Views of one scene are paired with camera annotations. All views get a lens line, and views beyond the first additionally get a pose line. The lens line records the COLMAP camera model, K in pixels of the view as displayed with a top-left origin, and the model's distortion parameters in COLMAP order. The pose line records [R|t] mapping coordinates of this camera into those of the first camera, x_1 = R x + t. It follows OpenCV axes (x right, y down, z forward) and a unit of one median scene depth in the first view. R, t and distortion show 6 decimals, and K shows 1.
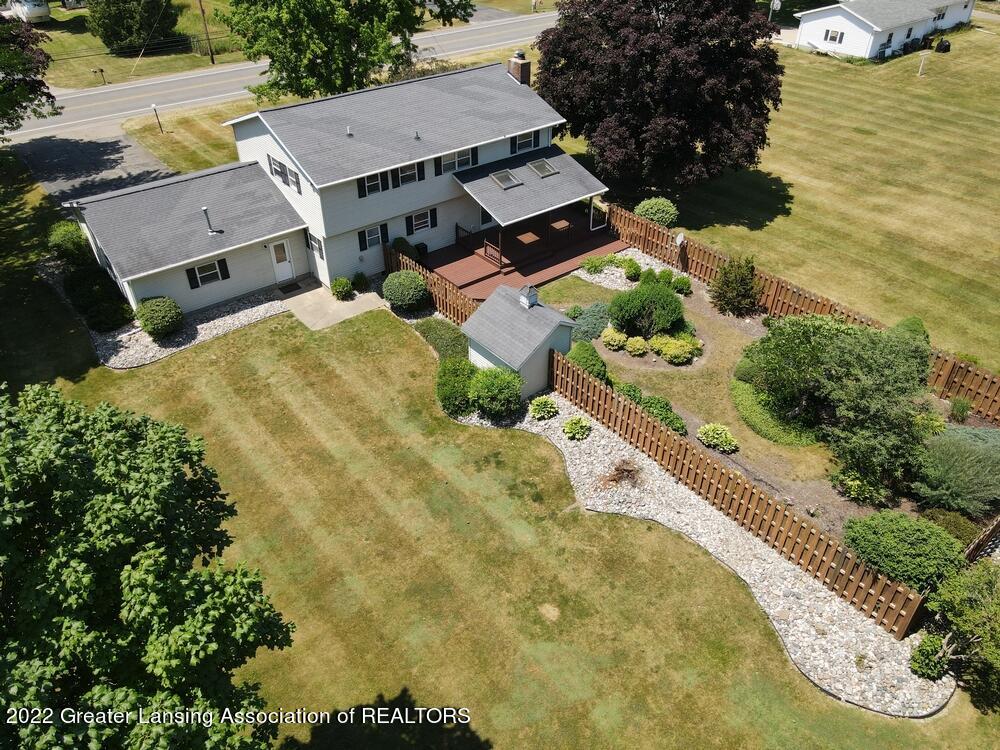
lens RADIAL K [[725.4, 0, 500.0], [0, 725.4, 375.0], [0, 0, 1]] dist [0.022149, 0.000254]
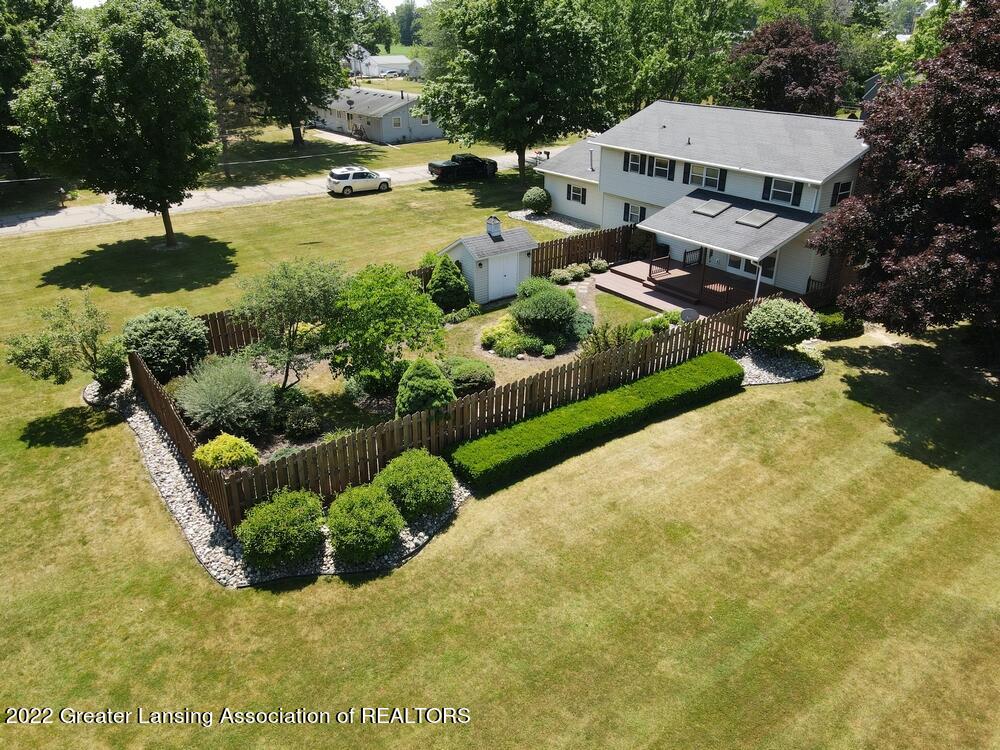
lens RADIAL K [[725.4, 0, 500.0], [0, 725.4, 375.0], [0, 0, 1]] dist [0.022149, 0.000254]
pose [[-0.058231, 0.420598, -0.905377, 0.943907], [-0.614815, 0.699409, 0.364457, -0.289900], [0.786519, 0.577862, 0.217863, 0.714312]]
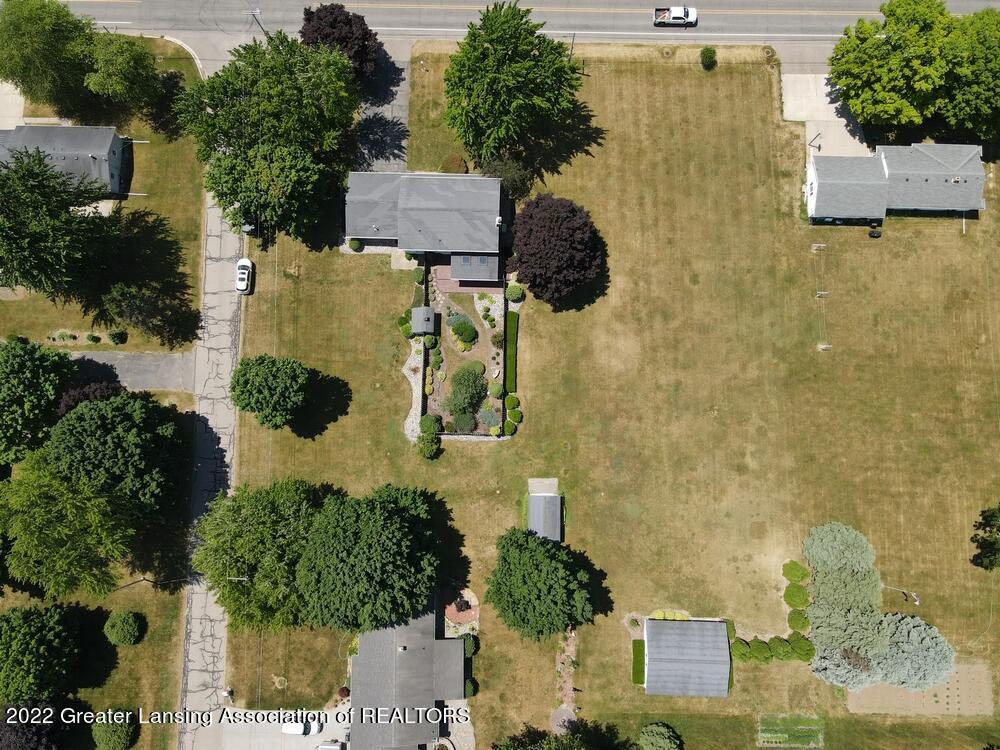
lens RADIAL K [[725.4, 0, 500.0], [0, 725.4, 375.0], [0, 0, 1]] dist [0.022149, 0.000254]
pose [[0.768785, 0.633736, -0.085722, 0.654054], [-0.378313, 0.558758, 0.738016, -2.212557], [0.515606, -0.534946, 0.669316, -1.113681]]
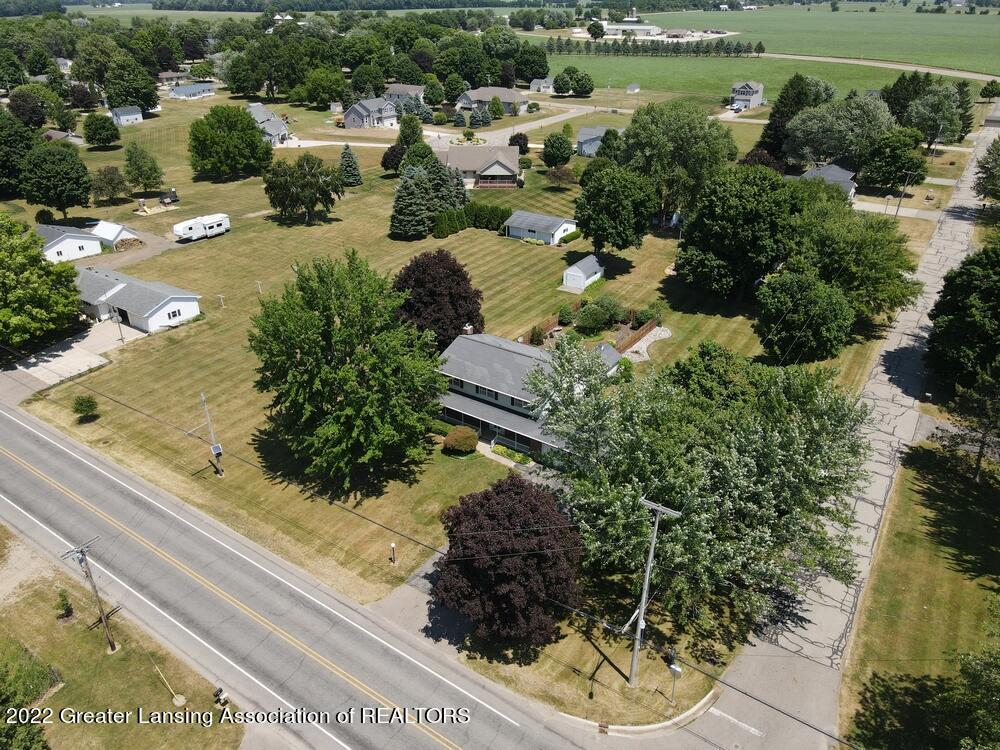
lens RADIAL K [[725.4, 0, 500.0], [0, 725.4, 375.0], [0, 0, 1]] dist [0.022149, 0.000254]
pose [[-0.288988, -0.438453, 0.851026, -2.008847], [0.581543, 0.625740, 0.519862, -1.506122], [-0.760457, 0.645142, 0.074148, 0.937192]]
